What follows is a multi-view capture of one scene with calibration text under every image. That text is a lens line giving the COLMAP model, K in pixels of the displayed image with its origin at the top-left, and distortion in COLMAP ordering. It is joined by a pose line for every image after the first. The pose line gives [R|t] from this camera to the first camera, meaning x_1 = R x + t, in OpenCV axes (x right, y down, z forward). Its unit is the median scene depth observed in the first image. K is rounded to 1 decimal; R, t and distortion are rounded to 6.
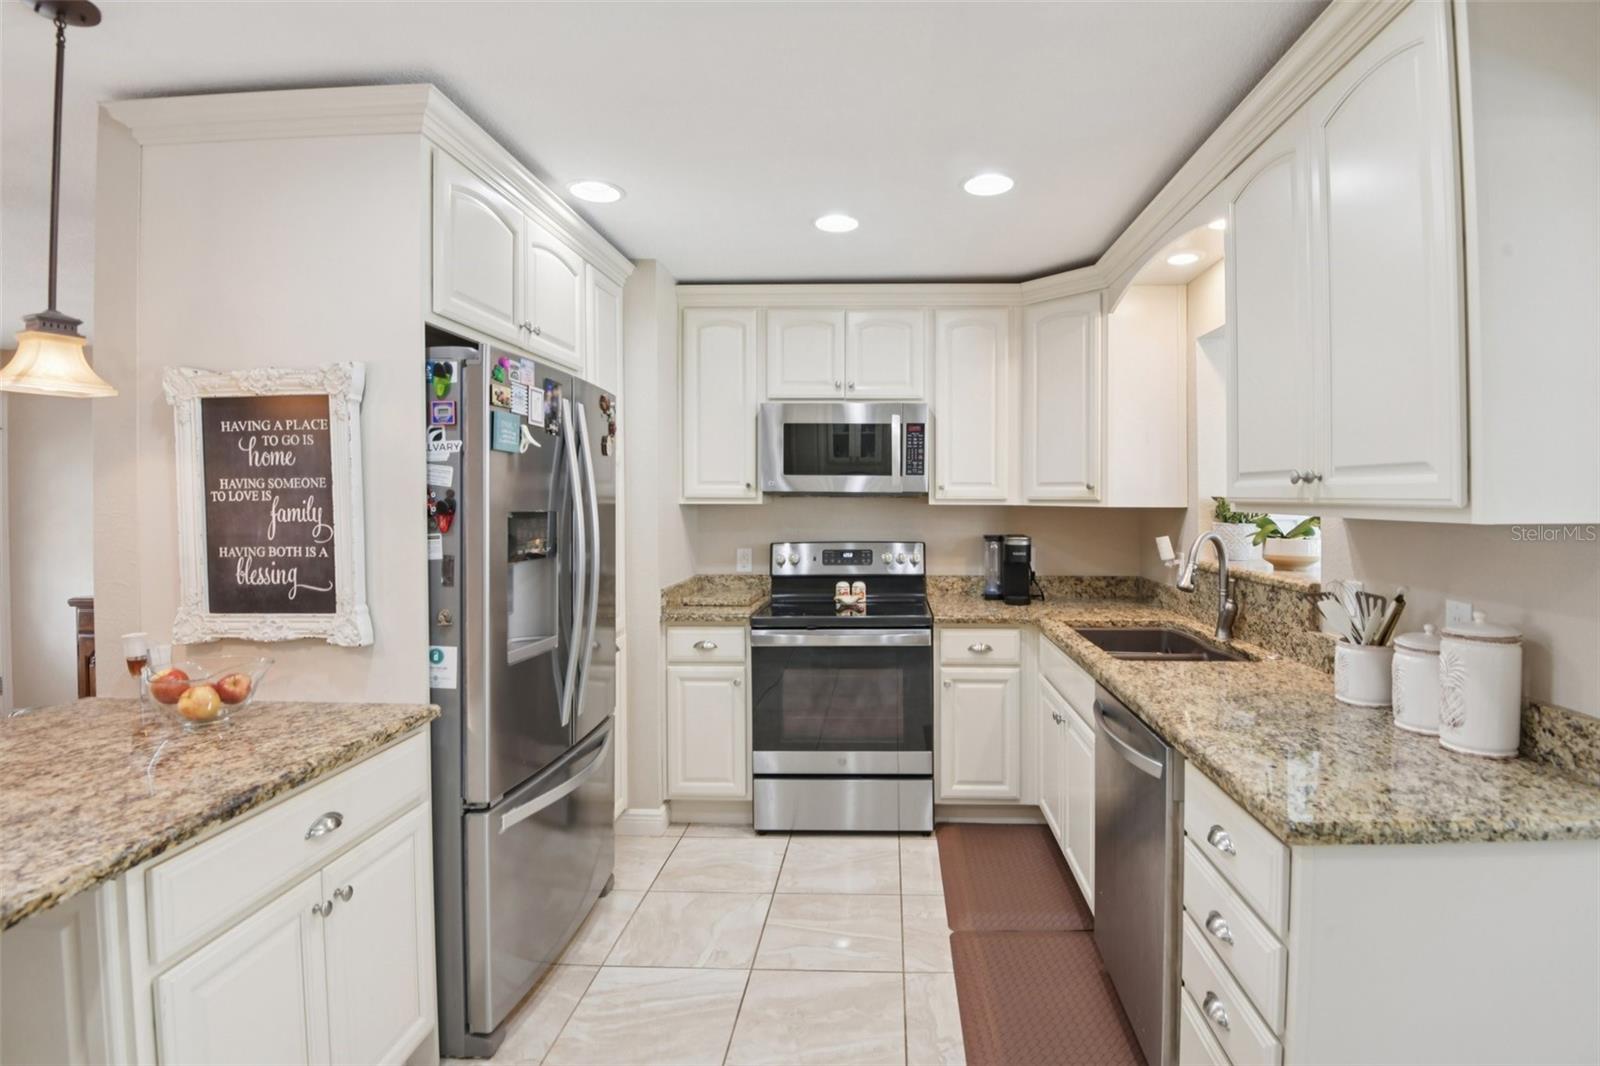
lens RADIAL K [[772.7, 0, 868.5], [0, 772.7, 507.5], [0, 0, 1]] dist [-0.009632, -0.017226]
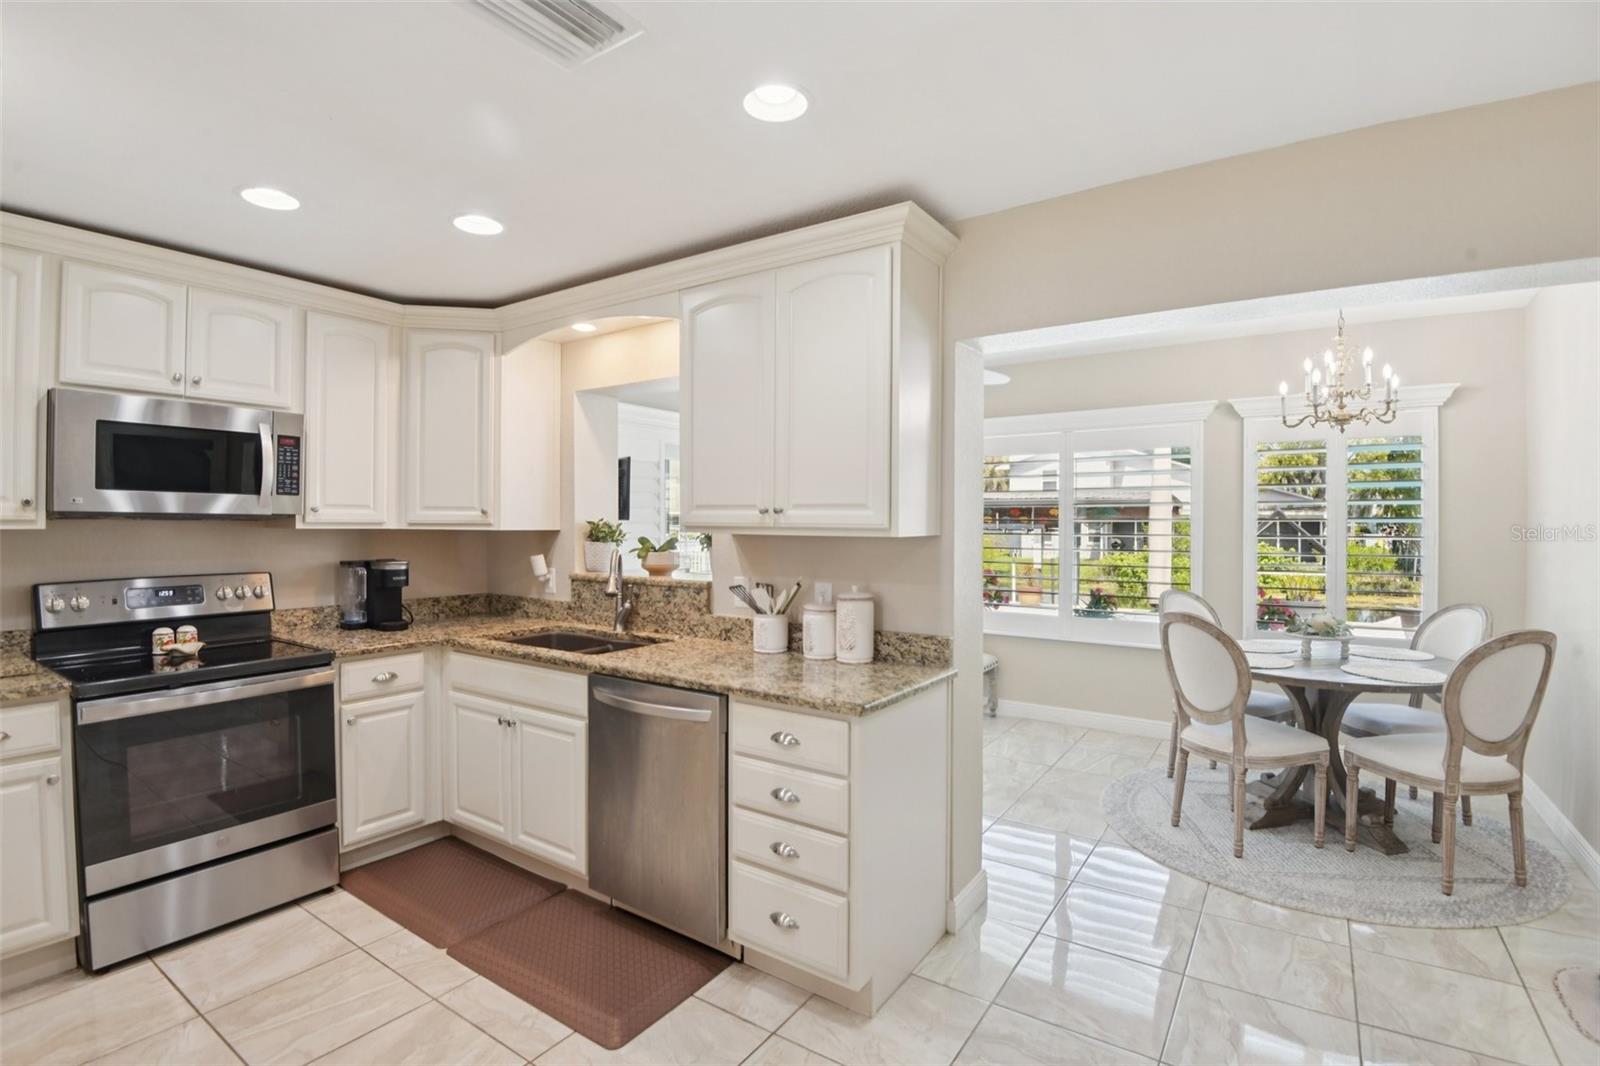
lens RADIAL K [[744.0, 0, 801.8], [0, 744.0, 528.5], [0, 0, 1]] dist [-0.005140, -0.028657]
pose [[0.536549, -0.004176, 0.843859, -0.497324], [0.006342, 0.999979, 0.000916, -0.001810], [-0.843845, 0.004861, 0.536564, 0.088173]]
